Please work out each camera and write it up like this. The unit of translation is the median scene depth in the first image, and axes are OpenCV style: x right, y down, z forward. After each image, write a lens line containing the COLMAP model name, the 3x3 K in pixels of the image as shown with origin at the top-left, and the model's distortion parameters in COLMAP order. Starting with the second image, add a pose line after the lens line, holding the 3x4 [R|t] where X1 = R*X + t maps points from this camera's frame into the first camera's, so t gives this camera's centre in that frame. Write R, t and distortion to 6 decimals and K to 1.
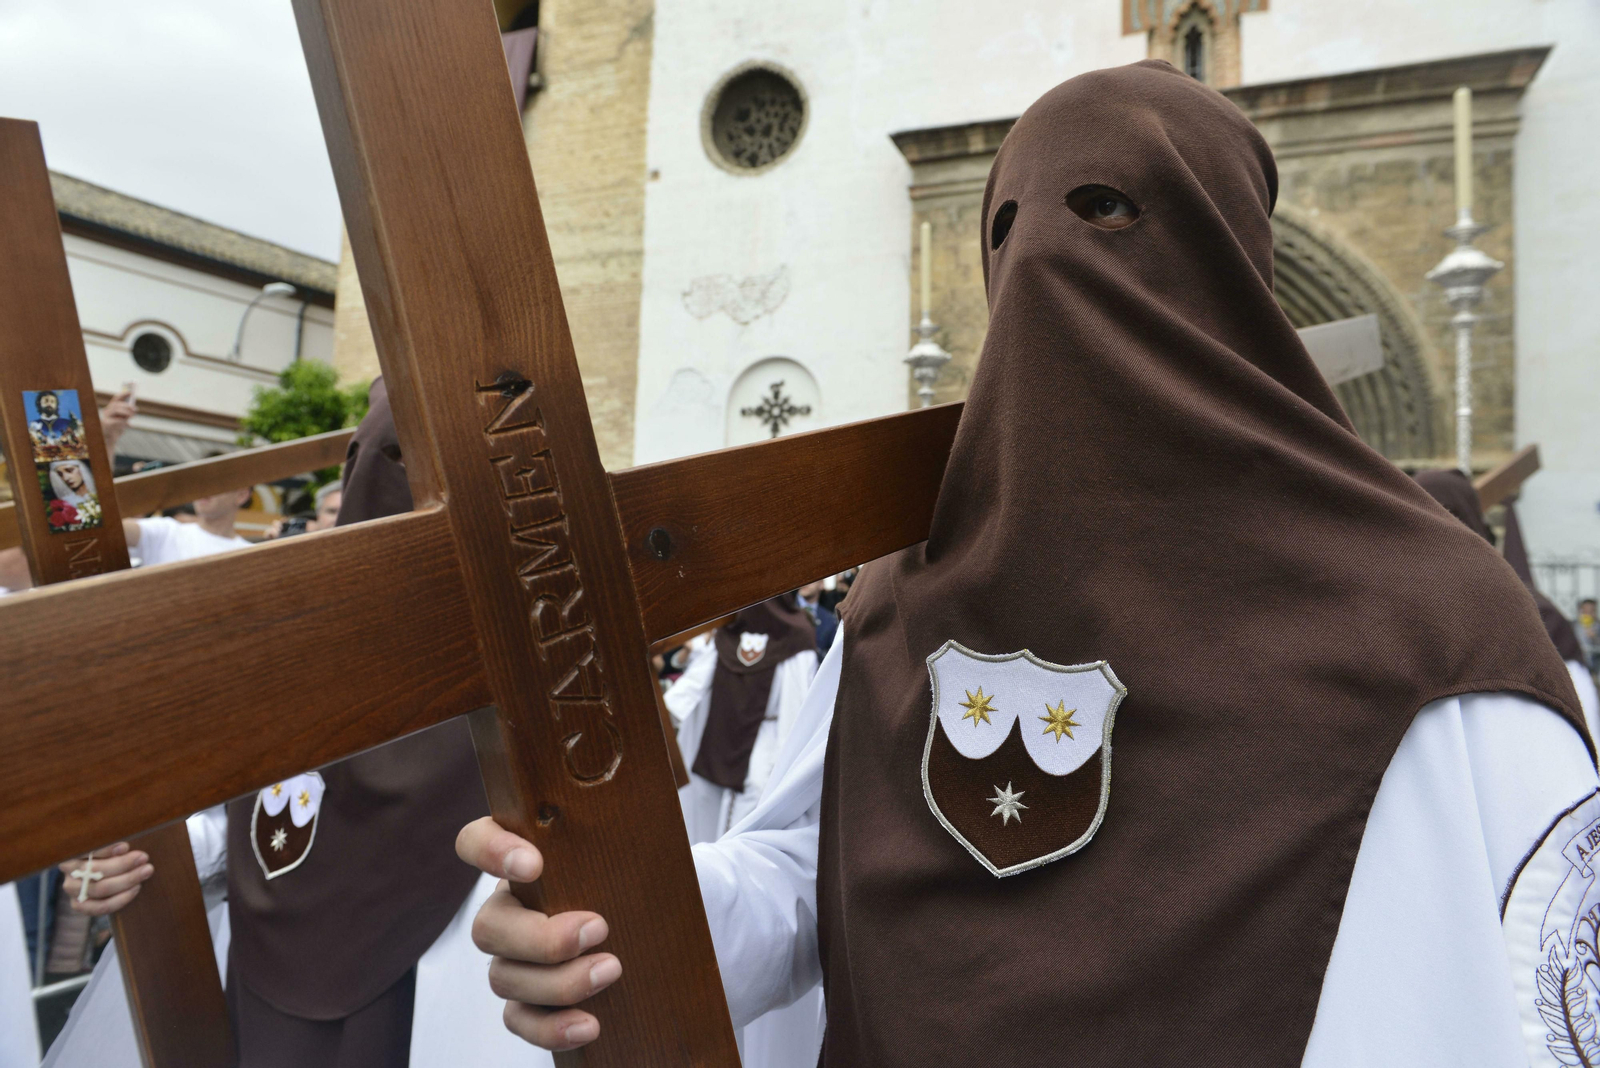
lens RADIAL K [[1044.6, 0, 800.0], [0, 1044.6, 534.0], [0, 0, 1]] dist [-0.013886, -0.002560]
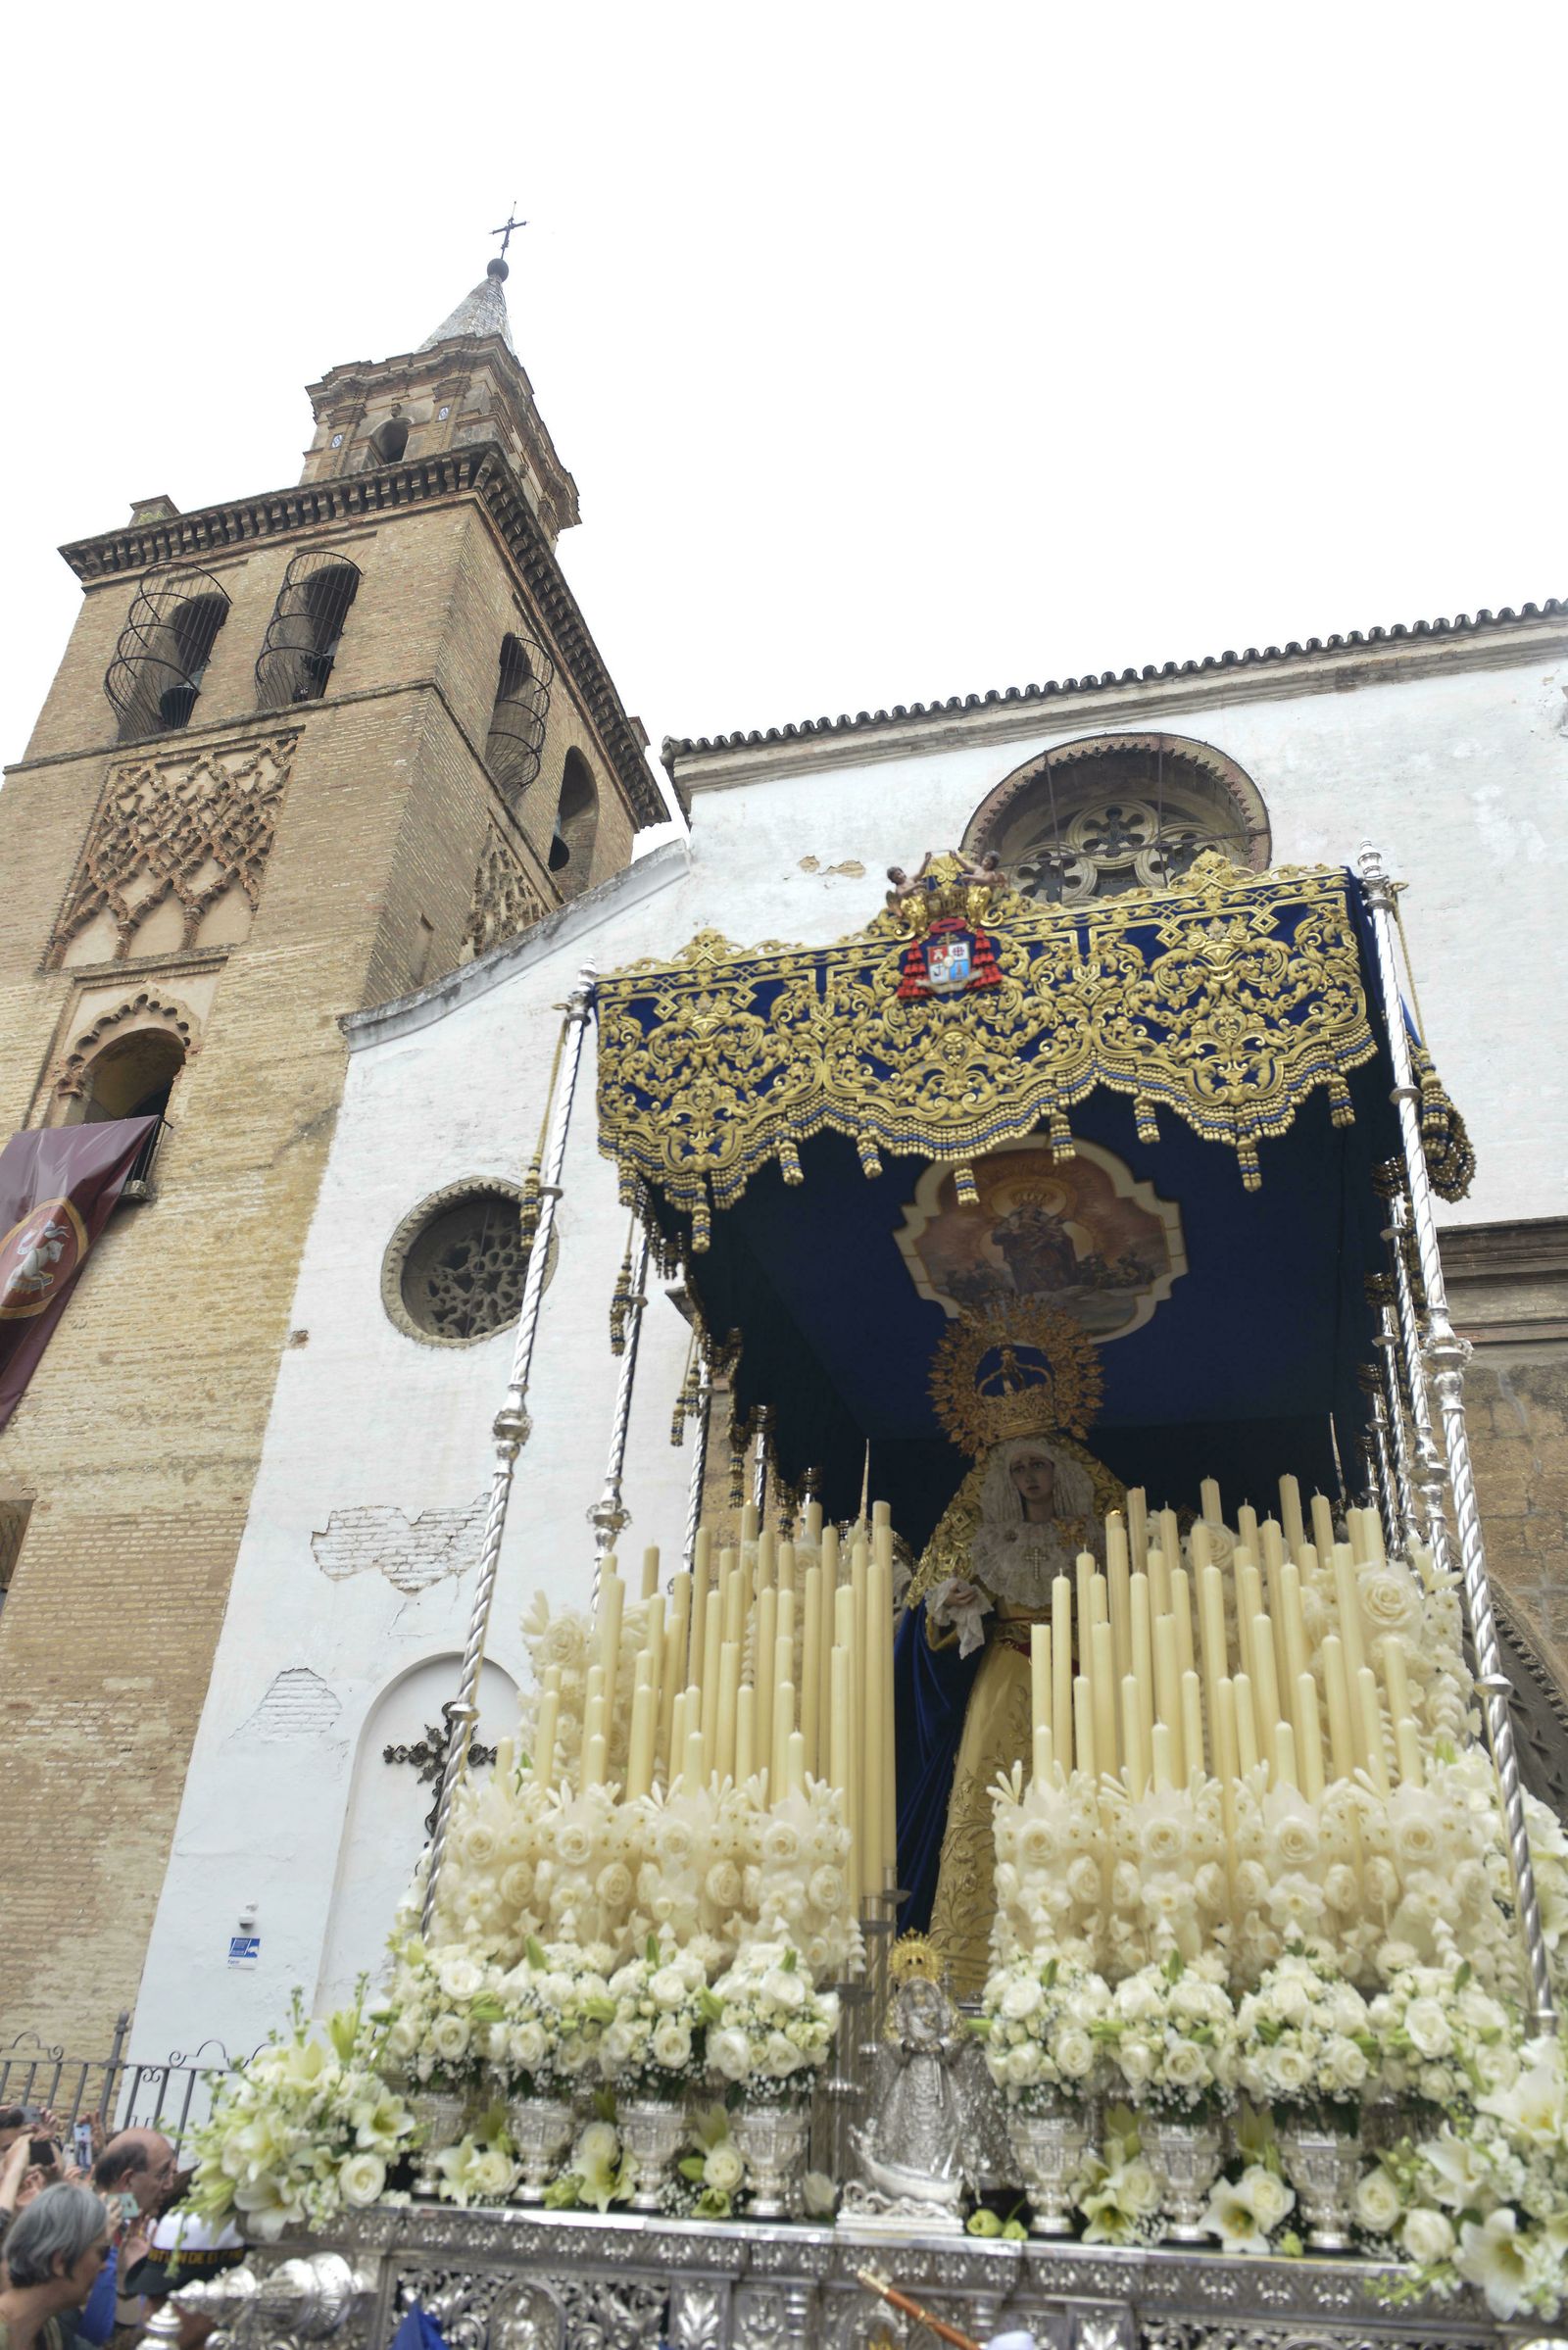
lens RADIAL K [[1583.2, 0, 782.3], [0, 1583.2, 1182.9], [0, 0, 1]] dist [-0.010055, -0.005198]
pose [[0.994231, 0.067533, 0.083328, 0.059936], [-0.023254, 0.894134, -0.447196, -0.019143], [-0.104707, 0.442679, 0.890546, 0.109035]]
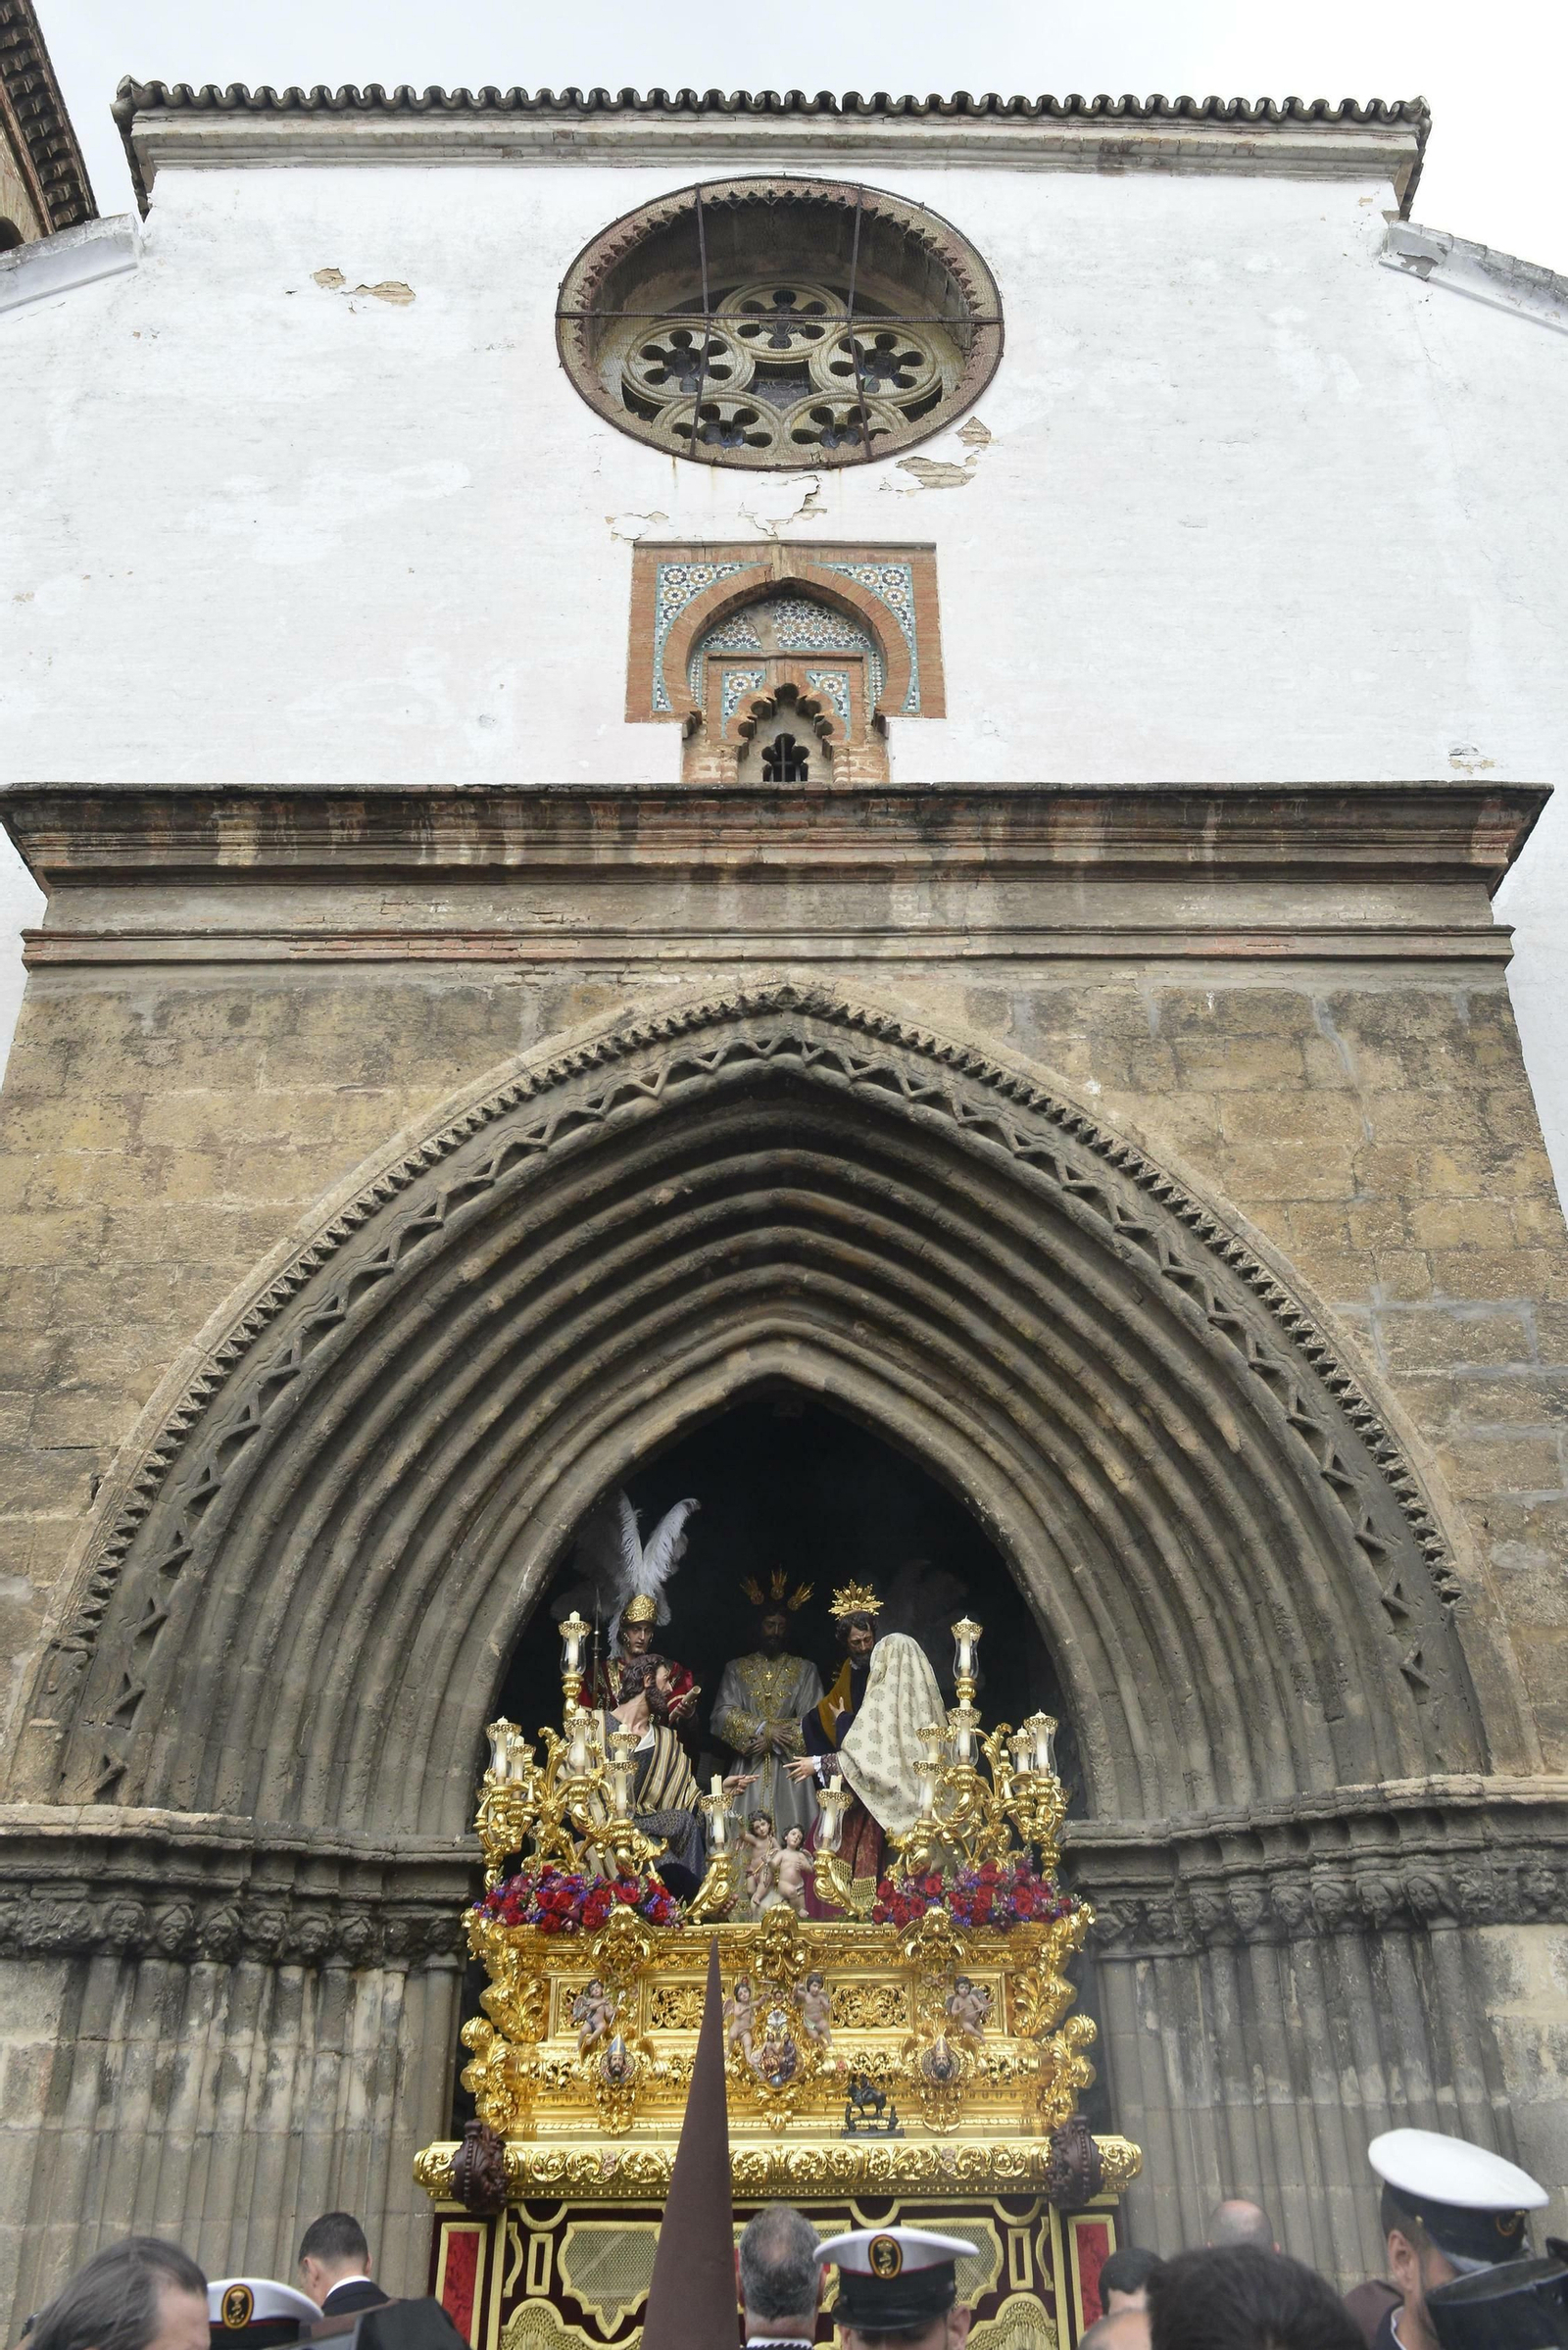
lens RADIAL K [[1853.9, 0, 817.3], [0, 1853.9, 1037.7], [0, 0, 1]] dist [-0.006767, -0.010026]
pose [[0.924147, 0.164799, 0.344665, 0.121816], [0.023875, 0.875500, -0.482629, 0.002134], [-0.381291, 0.454249, 0.805156, 0.361205]]
